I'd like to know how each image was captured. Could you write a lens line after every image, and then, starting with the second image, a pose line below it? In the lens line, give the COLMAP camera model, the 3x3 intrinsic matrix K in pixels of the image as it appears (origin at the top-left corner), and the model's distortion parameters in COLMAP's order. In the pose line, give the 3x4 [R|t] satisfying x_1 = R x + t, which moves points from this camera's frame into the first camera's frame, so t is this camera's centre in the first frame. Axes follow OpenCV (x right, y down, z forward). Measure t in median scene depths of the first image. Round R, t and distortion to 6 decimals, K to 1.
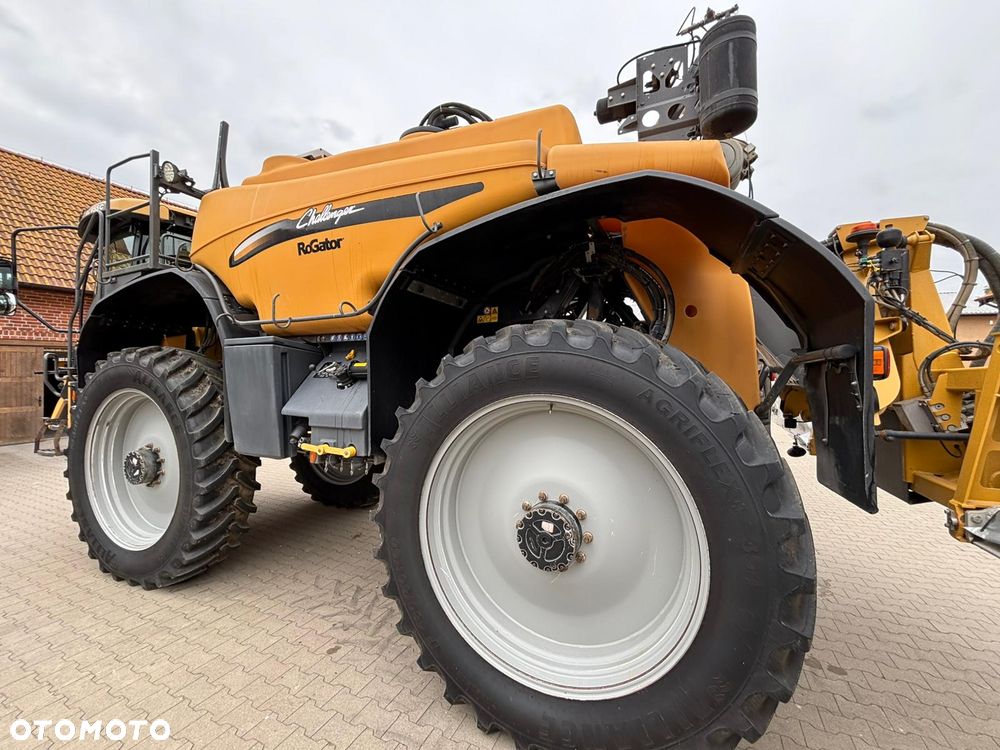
lens RADIAL K [[404.8, 0, 504.8], [0, 404.8, 372.9], [0, 0, 1]] dist [-0.001816, -0.000087]
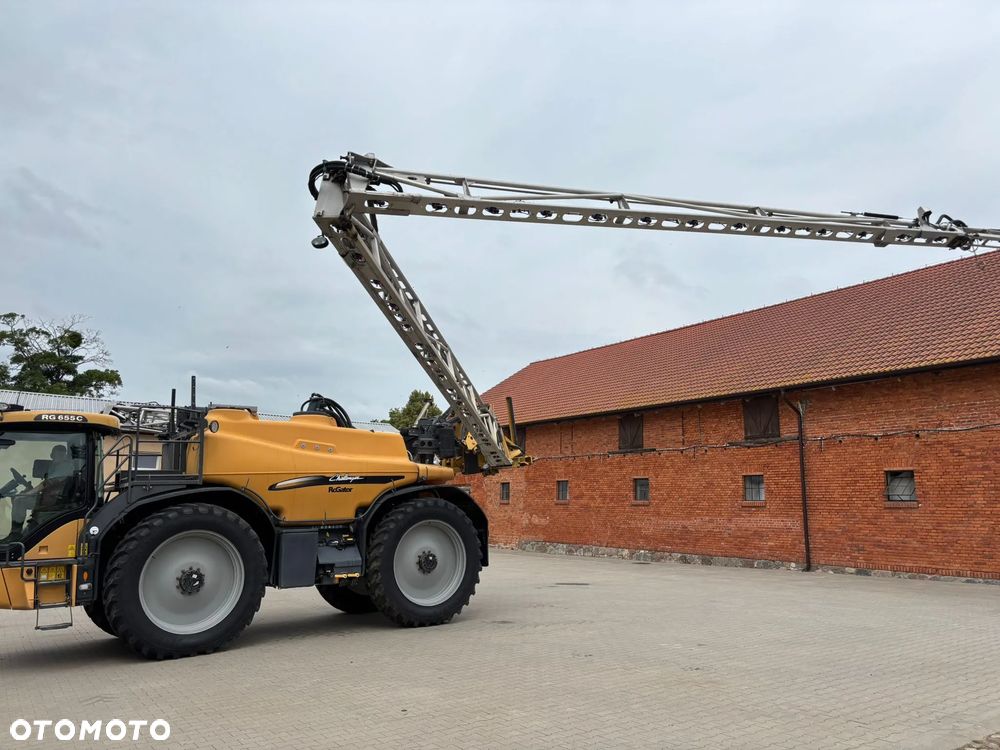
lens RADIAL K [[756.1, 0, 506.4], [0, 756.1, 371.3], [0, 0, 1]] dist [0.010776, 0.002541]
pose [[0.492049, 0.133610, 0.860253, -3.884424], [0.013621, 0.986850, -0.161064, -0.266460], [-0.870461, 0.090969, 0.483759, -2.067263]]
